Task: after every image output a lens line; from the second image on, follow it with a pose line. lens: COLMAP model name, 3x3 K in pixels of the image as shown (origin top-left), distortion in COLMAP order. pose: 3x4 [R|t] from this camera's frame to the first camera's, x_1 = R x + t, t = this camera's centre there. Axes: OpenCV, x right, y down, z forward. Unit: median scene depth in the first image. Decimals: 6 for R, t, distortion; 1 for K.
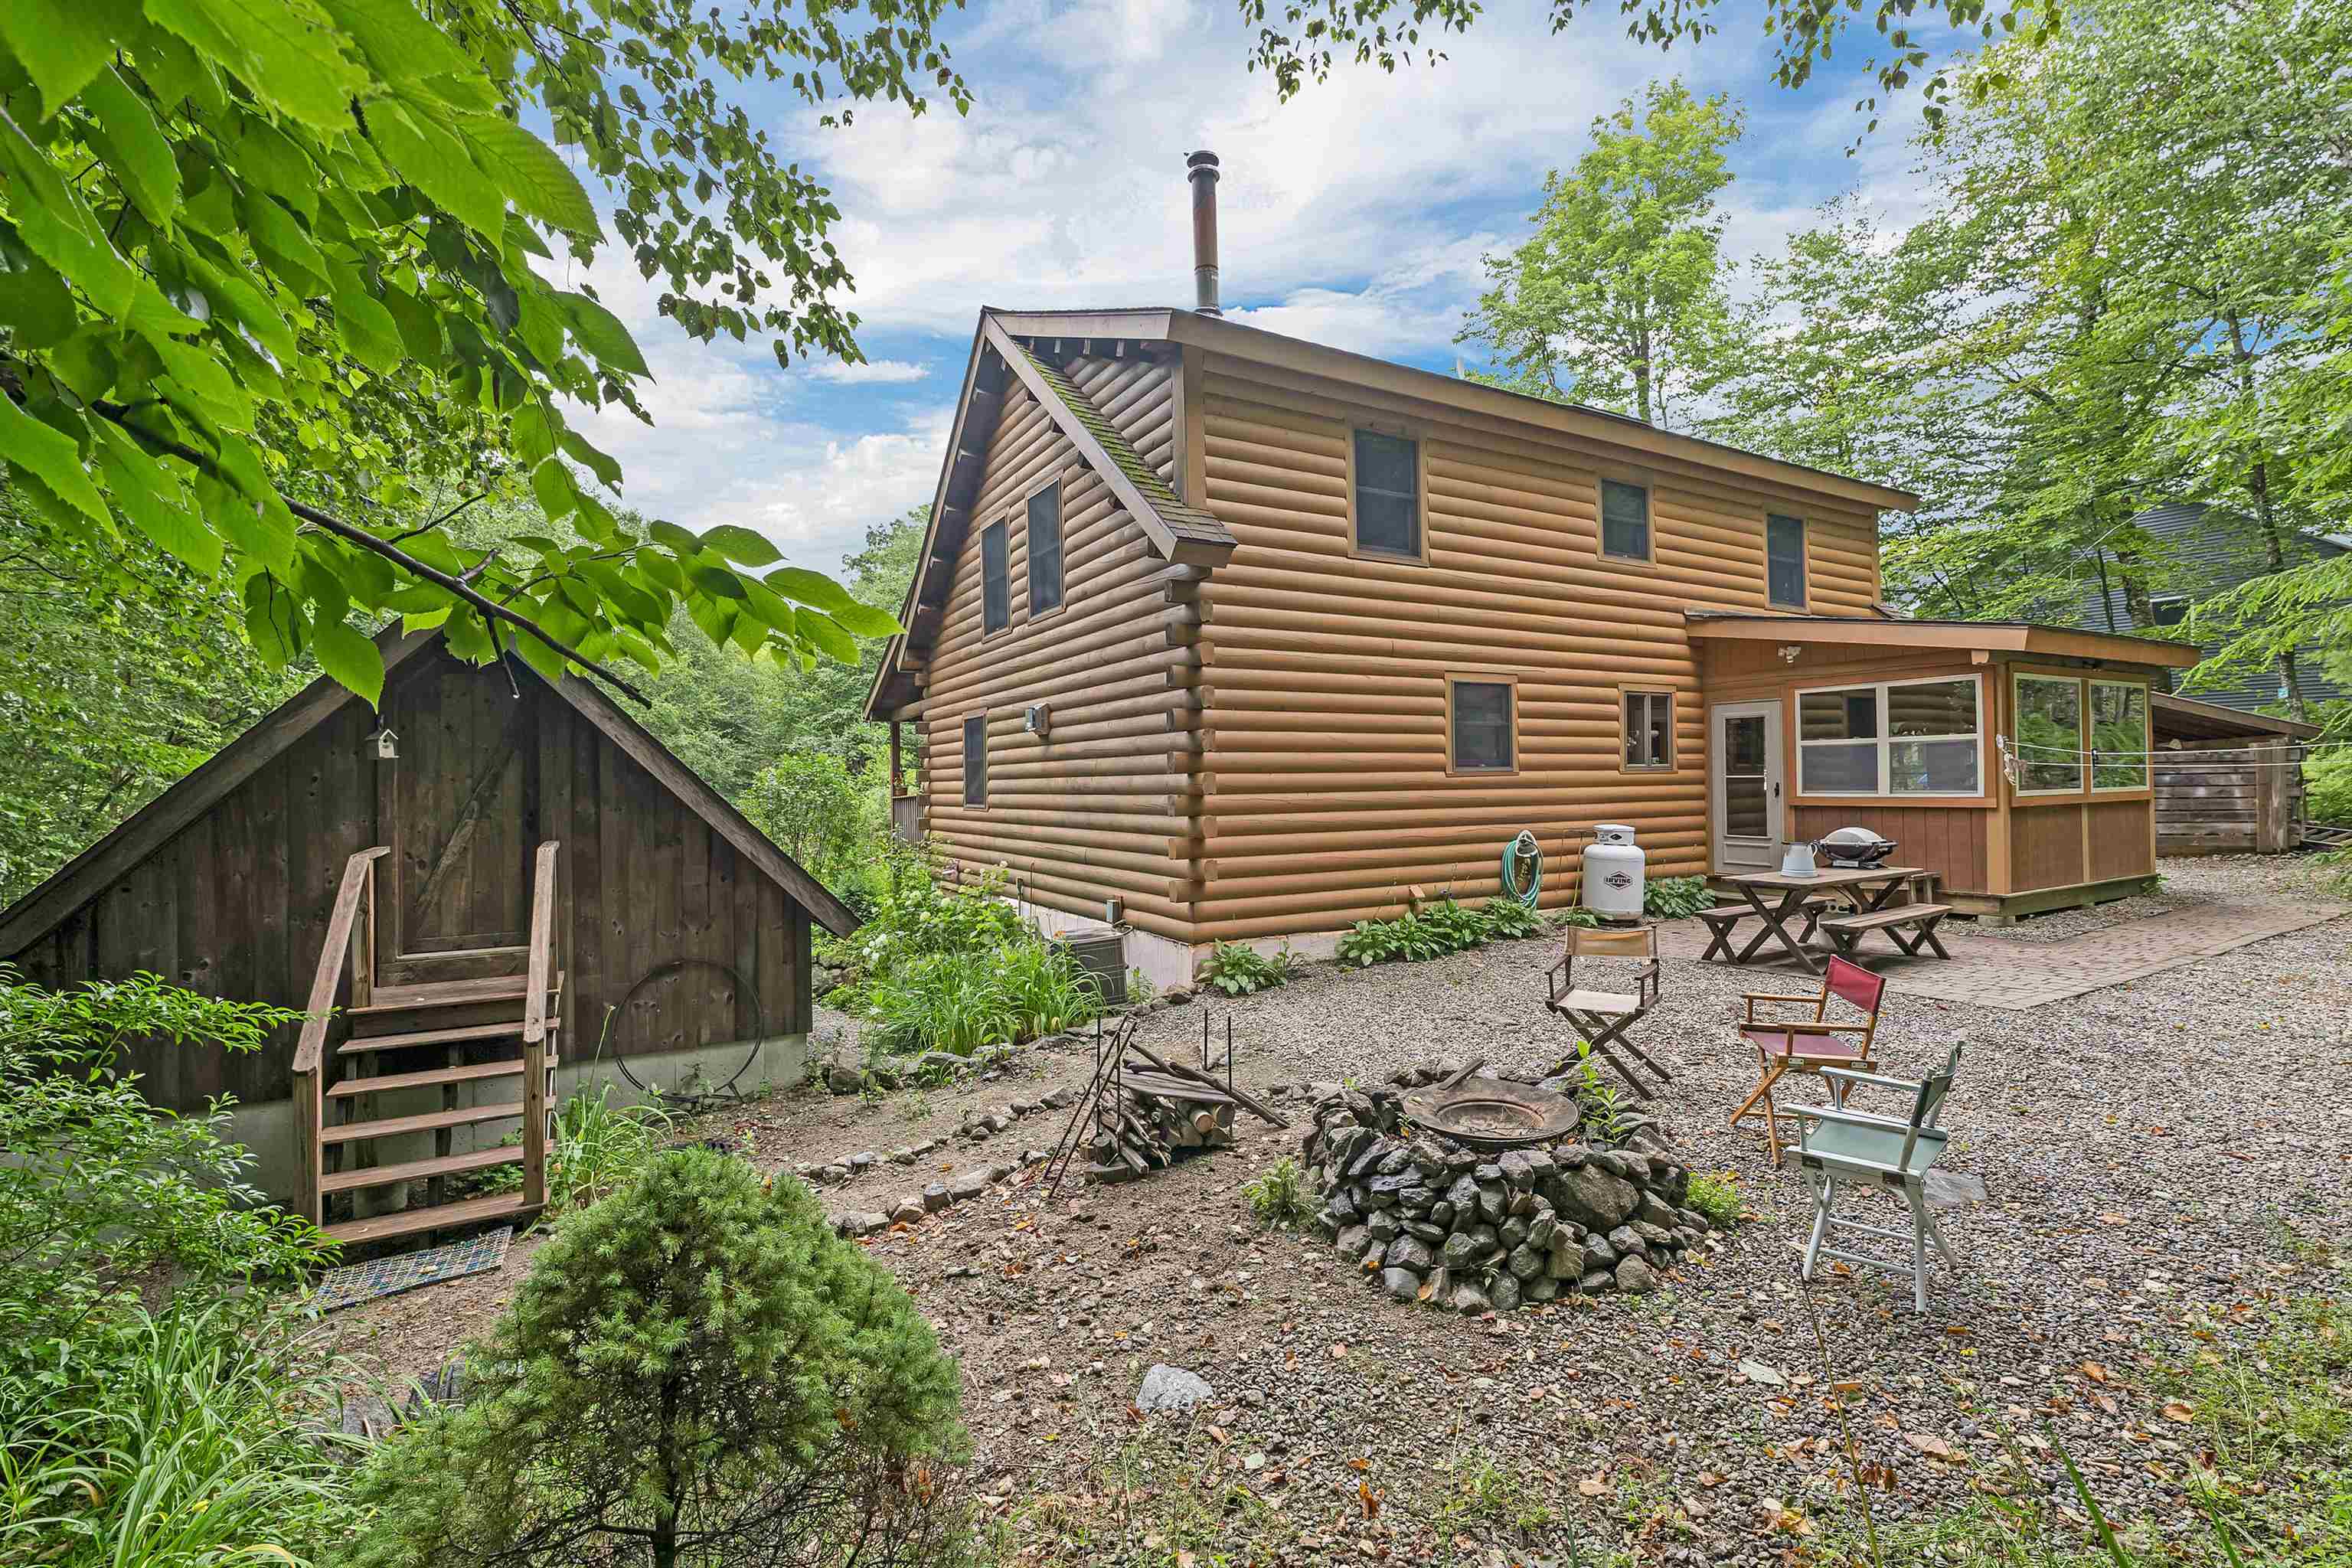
lens RADIAL K [[993.7, 0, 1166.2], [0, 993.7, 780.6], [0, 0, 1]] dist [0.000280, 0.000348]
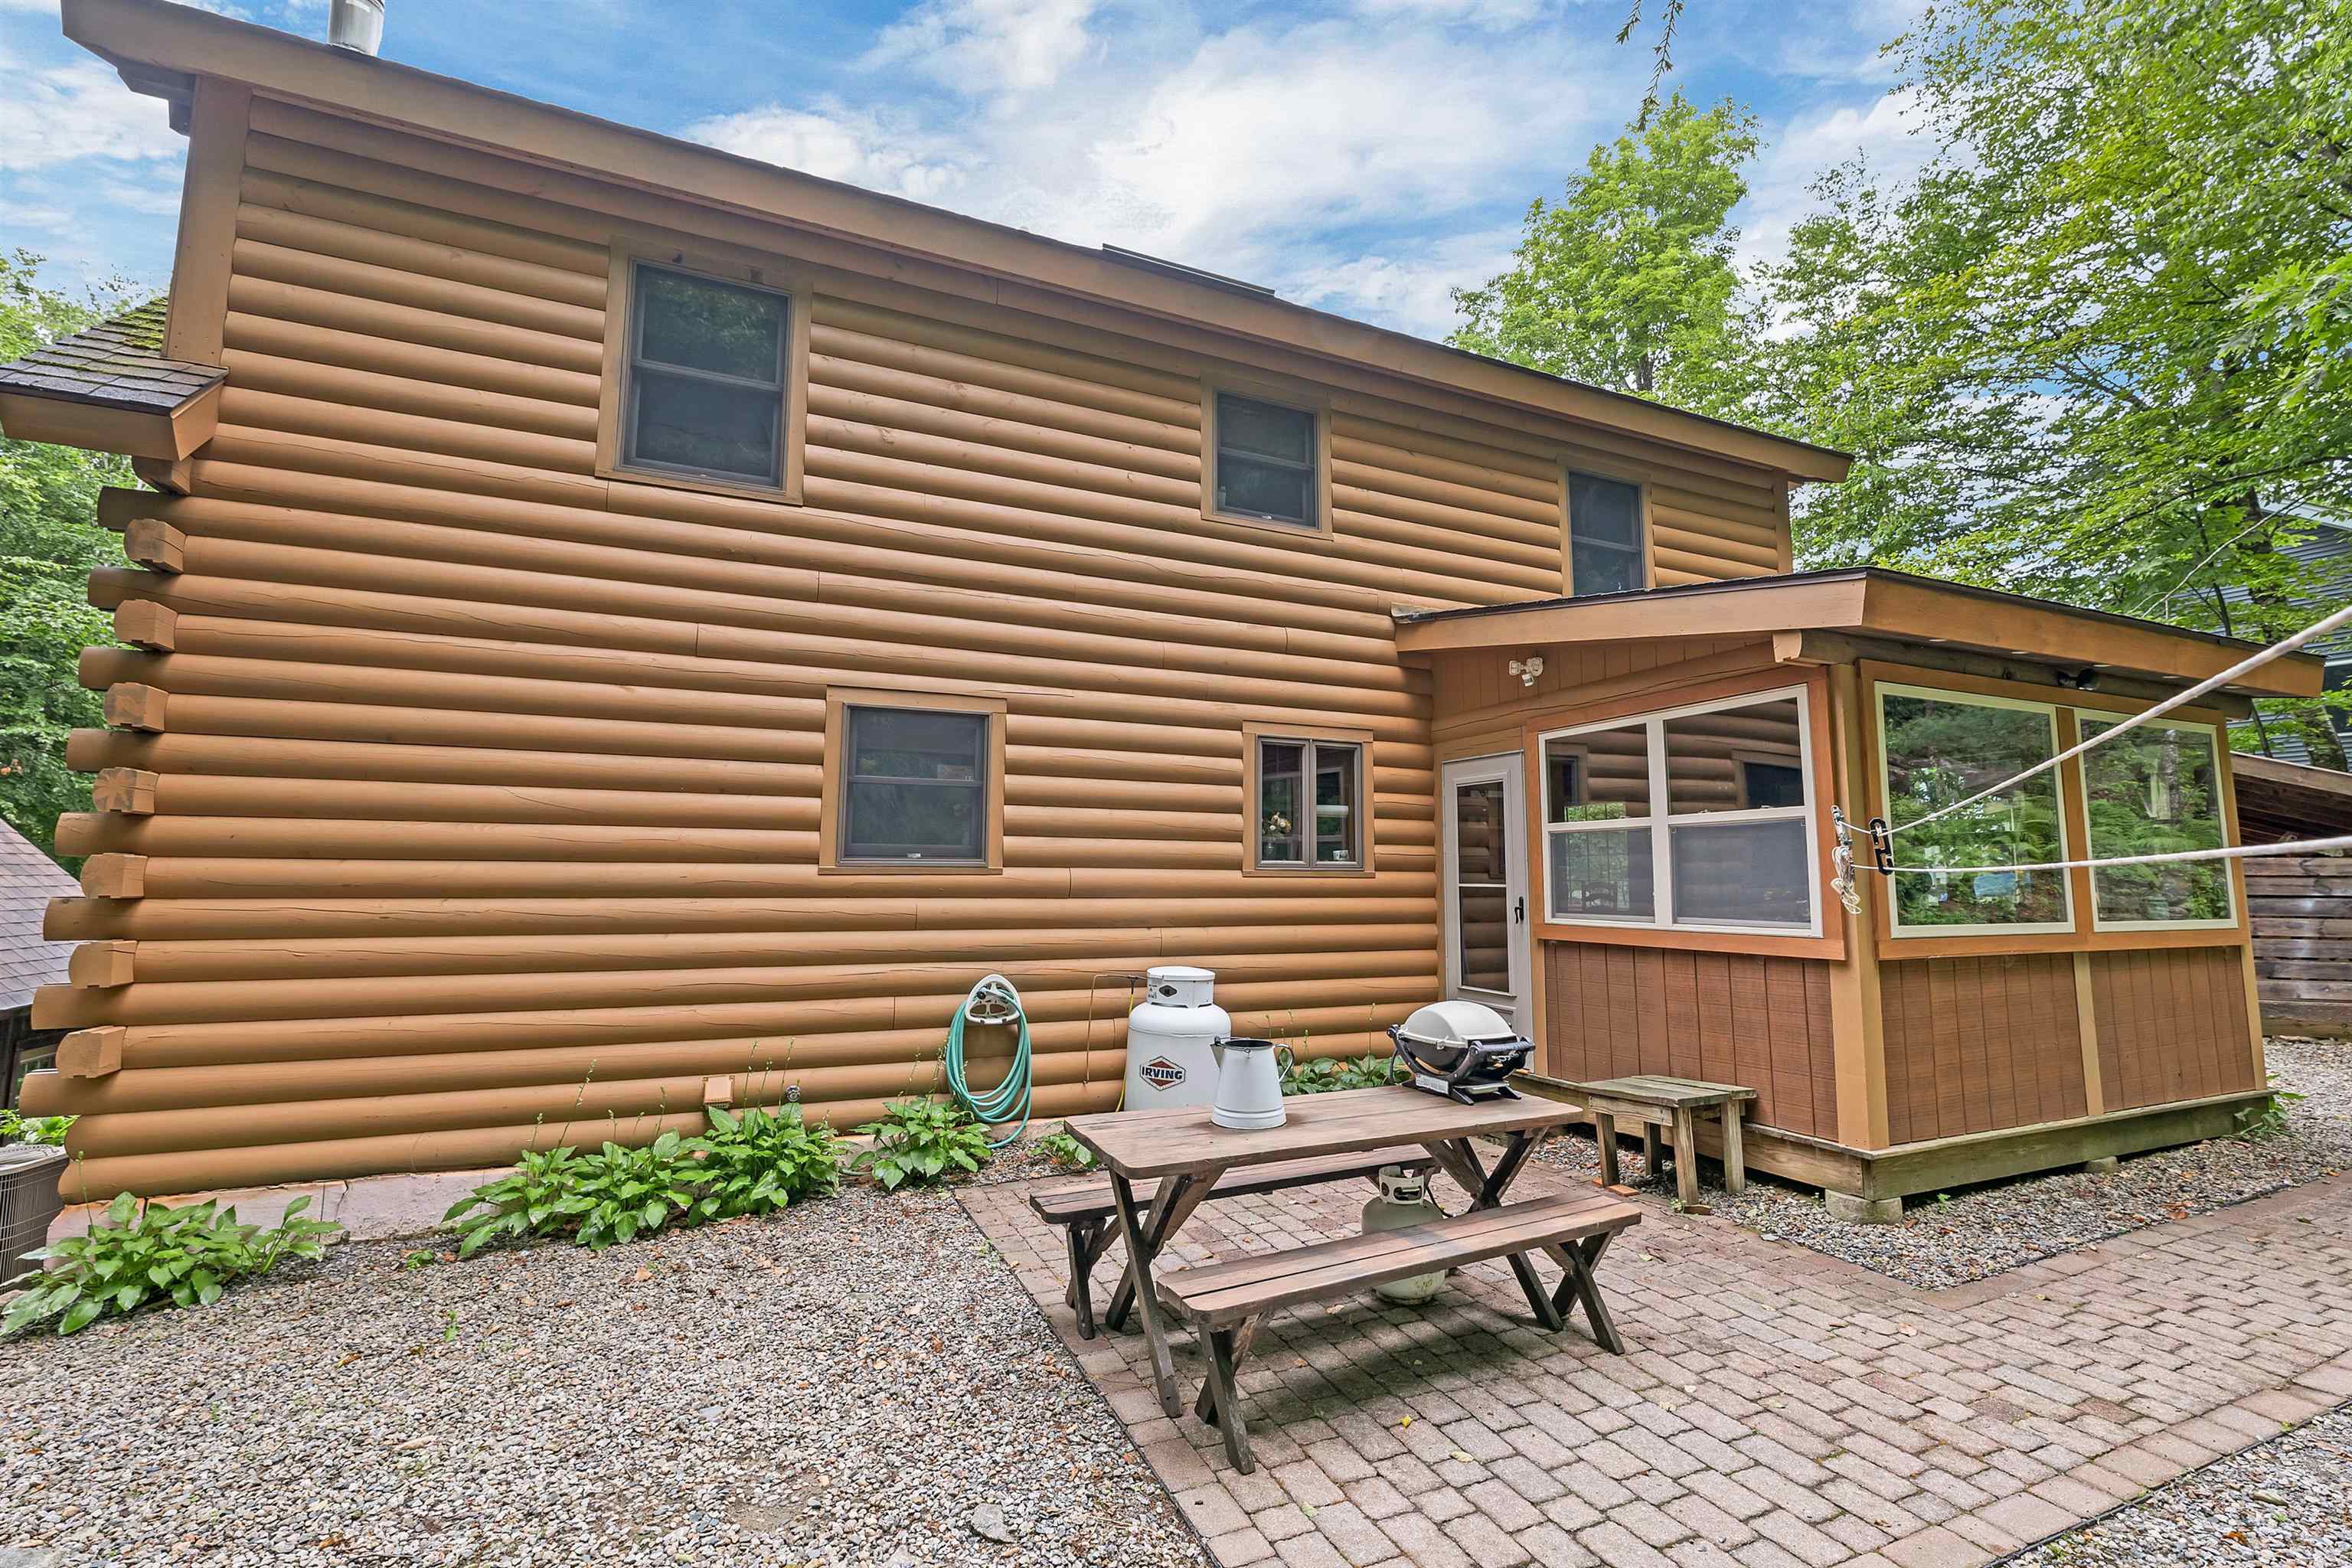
lens RADIAL K [[993.7, 0, 1180.0], [0, 993.7, 779.0], [0, 0, 1]] dist [0.000280, 0.000348]
pose [[0.995457, 0.009846, -0.094702, 0.507466], [-0.019186, 0.994979, -0.098227, -0.005819], [0.093260, 0.099597, 0.990648, 0.442356]]
